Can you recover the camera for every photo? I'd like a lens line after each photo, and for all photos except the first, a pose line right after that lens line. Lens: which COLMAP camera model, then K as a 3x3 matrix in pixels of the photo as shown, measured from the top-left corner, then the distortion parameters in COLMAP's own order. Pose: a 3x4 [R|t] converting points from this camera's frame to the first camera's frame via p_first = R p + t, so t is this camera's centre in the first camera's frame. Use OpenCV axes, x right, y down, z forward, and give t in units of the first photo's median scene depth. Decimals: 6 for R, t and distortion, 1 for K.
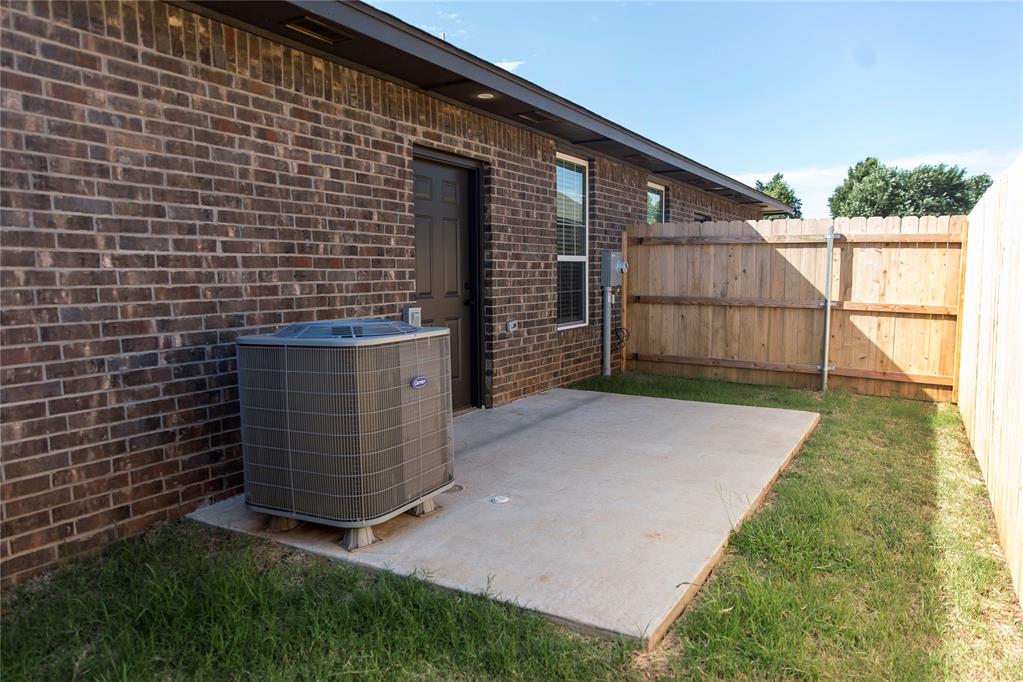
lens RADIAL K [[681.7, 0, 511.5], [0, 681.7, 341.0], [0, 0, 1]] dist [-0.002541, -0.001867]
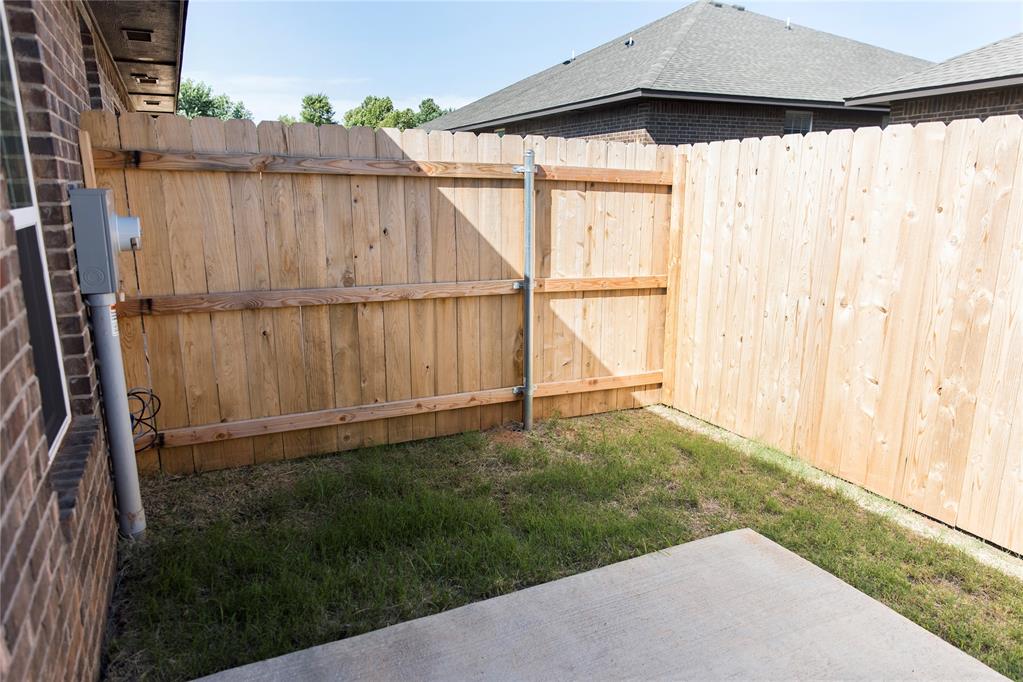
lens RADIAL K [[681.7, 0, 511.5], [0, 681.7, 341.0], [0, 0, 1]] dist [-0.002541, -0.001867]
pose [[0.541622, -0.177026, 0.821771, -0.036677], [0.075934, 0.983881, 0.161901, -0.101136], [-0.837186, -0.025289, 0.546334, 0.670335]]
